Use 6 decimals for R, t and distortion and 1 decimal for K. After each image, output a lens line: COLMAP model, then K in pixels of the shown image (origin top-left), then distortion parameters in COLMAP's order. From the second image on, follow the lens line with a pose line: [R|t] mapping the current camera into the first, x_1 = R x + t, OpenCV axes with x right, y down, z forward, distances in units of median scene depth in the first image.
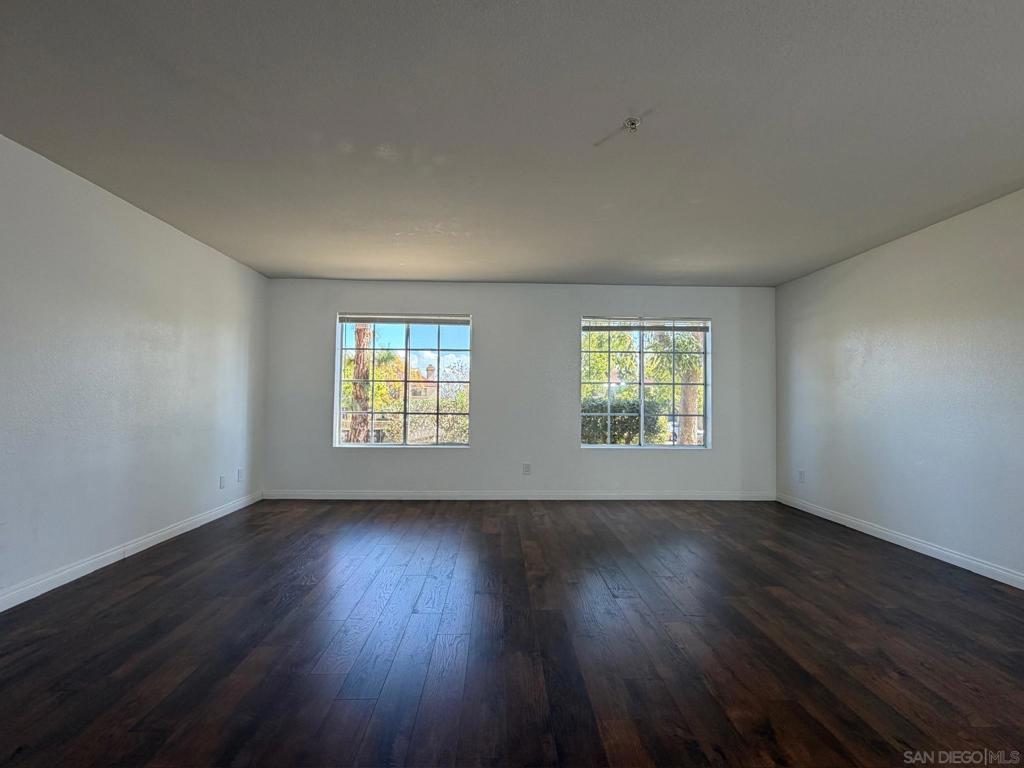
lens RADIAL K [[462.8, 0, 512.0], [0, 462.8, 384.0], [0, 0, 1]] dist [-0.000097, -0.000017]
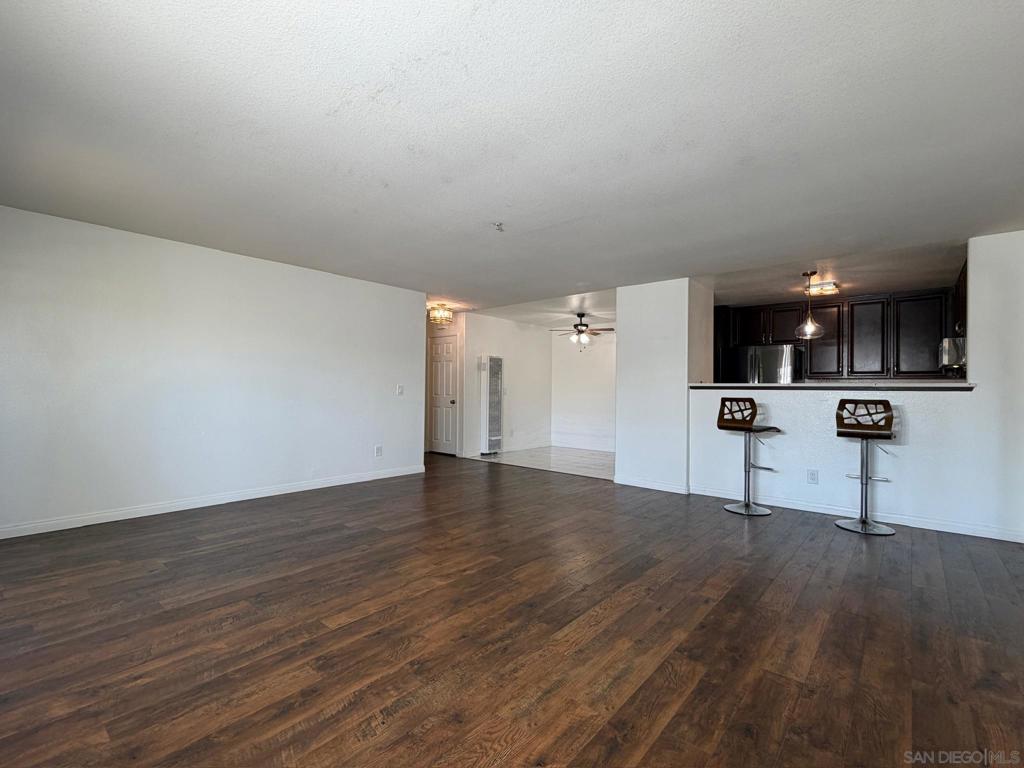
lens RADIAL K [[462.8, 0, 512.0], [0, 462.8, 384.0], [0, 0, 1]] dist [-0.000097, -0.000017]
pose [[-0.736194, -0.011865, 0.676666, -0.381260], [-0.042732, 0.998666, -0.028980, 0.022819], [-0.675420, -0.050251, -0.735719, 0.907129]]
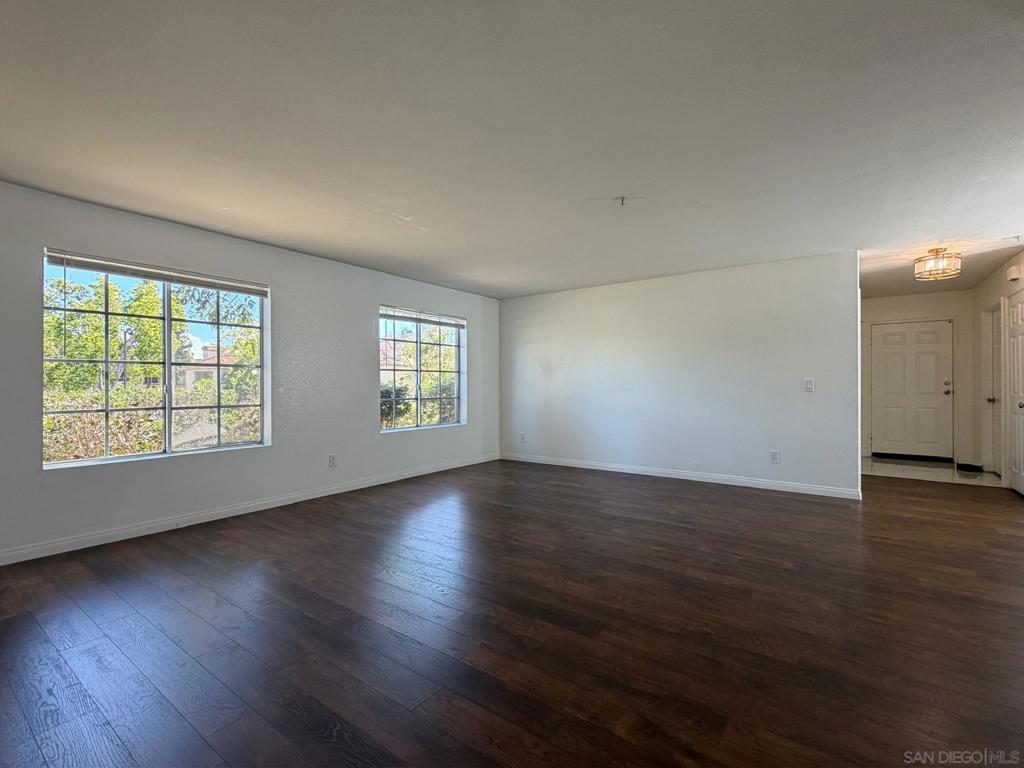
lens RADIAL K [[462.8, 0, 512.0], [0, 462.8, 384.0], [0, 0, 1]] dist [-0.000097, -0.000017]
pose [[0.616414, -0.011159, 0.787343, -0.474029], [-0.015829, 0.999522, 0.026559, -0.001937], [-0.787263, -0.028834, 0.615942, 0.146500]]
